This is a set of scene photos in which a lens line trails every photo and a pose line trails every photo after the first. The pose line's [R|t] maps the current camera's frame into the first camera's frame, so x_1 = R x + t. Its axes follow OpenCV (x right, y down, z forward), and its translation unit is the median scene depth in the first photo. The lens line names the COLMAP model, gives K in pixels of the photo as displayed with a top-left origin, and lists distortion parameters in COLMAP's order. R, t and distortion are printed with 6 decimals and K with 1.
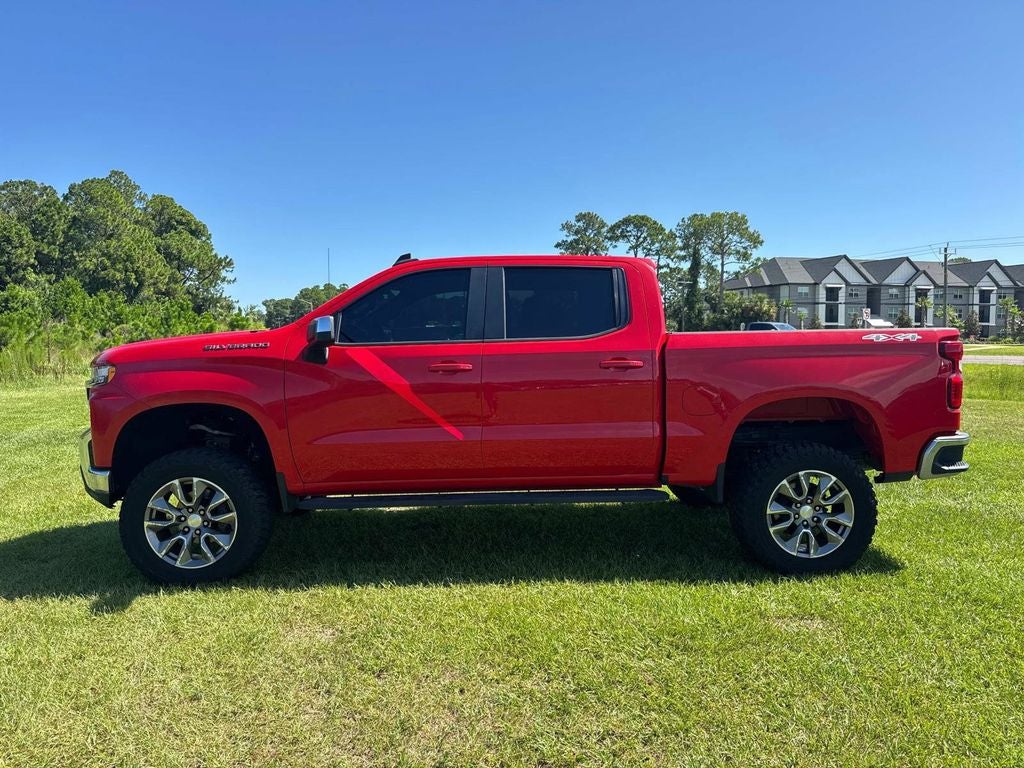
lens RADIAL K [[700.3, 0, 512.0], [0, 700.3, 384.0], [0, 0, 1]] dist [0.168675, -0.376786]
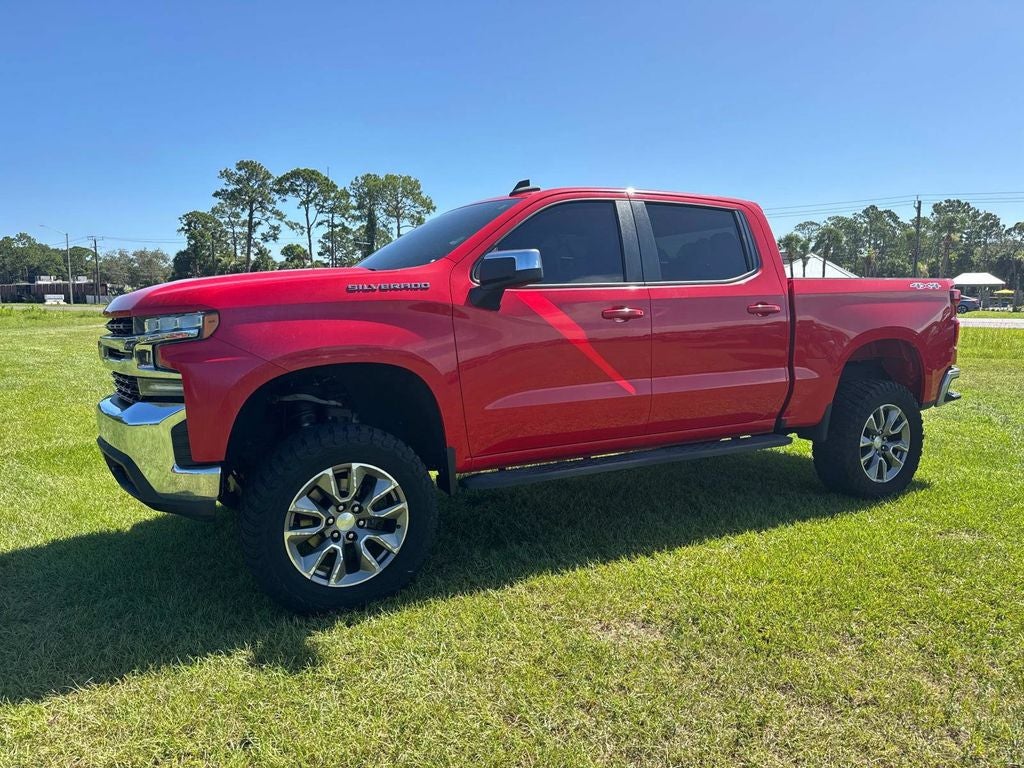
lens RADIAL K [[700.3, 0, 512.0], [0, 700.3, 384.0], [0, 0, 1]] dist [0.168675, -0.376786]
pose [[0.893216, -0.047203, 0.447143, -0.582441], [0.023297, 0.997997, 0.058816, 0.008828], [-0.449024, -0.042119, 0.892526, 0.254388]]
